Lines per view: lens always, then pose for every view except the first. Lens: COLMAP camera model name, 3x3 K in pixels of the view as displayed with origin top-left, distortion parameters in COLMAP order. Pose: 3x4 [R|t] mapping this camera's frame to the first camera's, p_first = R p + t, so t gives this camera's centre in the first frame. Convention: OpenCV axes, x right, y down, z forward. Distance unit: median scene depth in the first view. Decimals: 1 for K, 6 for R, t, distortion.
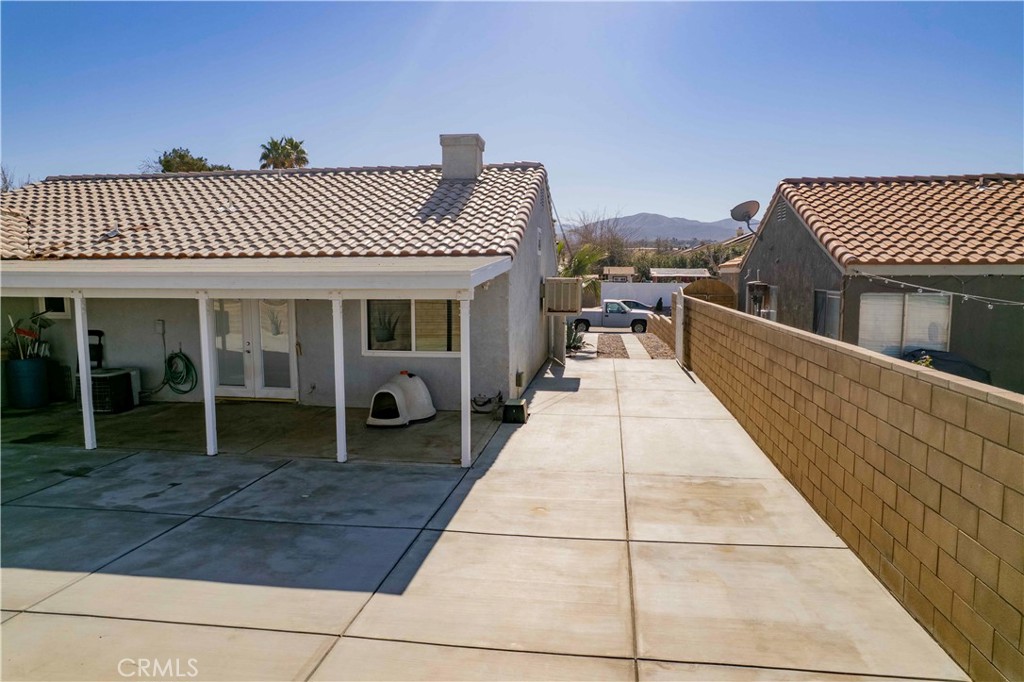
lens RADIAL K [[654.9, 0, 516.2], [0, 654.9, 340.5], [0, 0, 1]] dist [-0.072629, 0.066603]
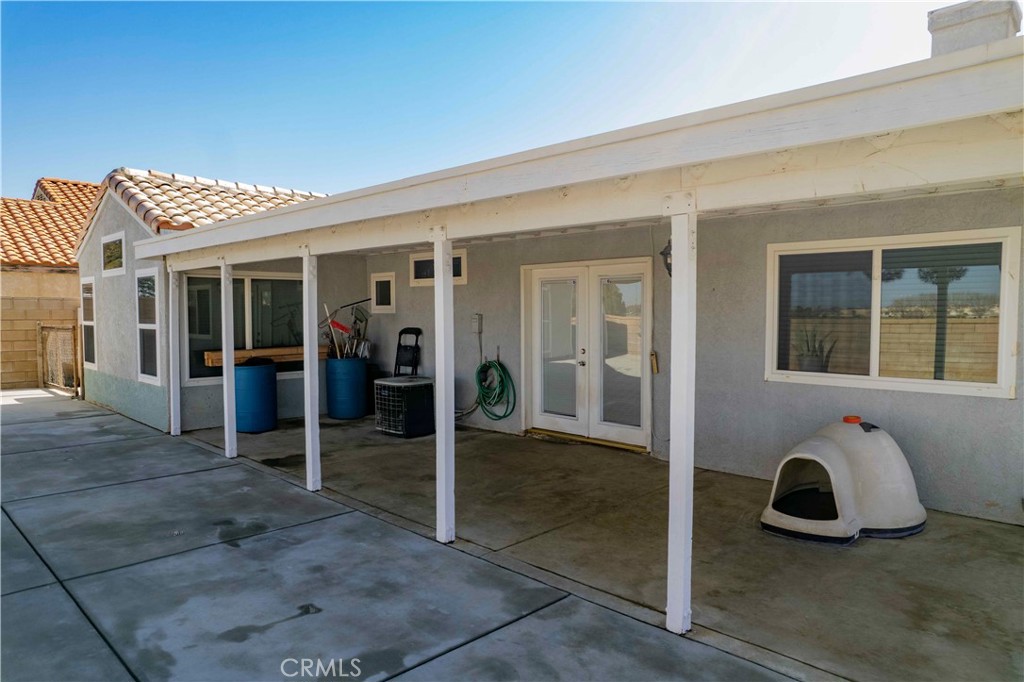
lens RADIAL K [[654.9, 0, 516.2], [0, 654.9, 340.5], [0, 0, 1]] dist [-0.072629, 0.066603]
pose [[0.806735, 0.027835, -0.590257, -0.123345], [-0.062408, 0.997317, -0.038264, 0.032873], [0.587608, 0.067706, 0.806308, 0.627733]]
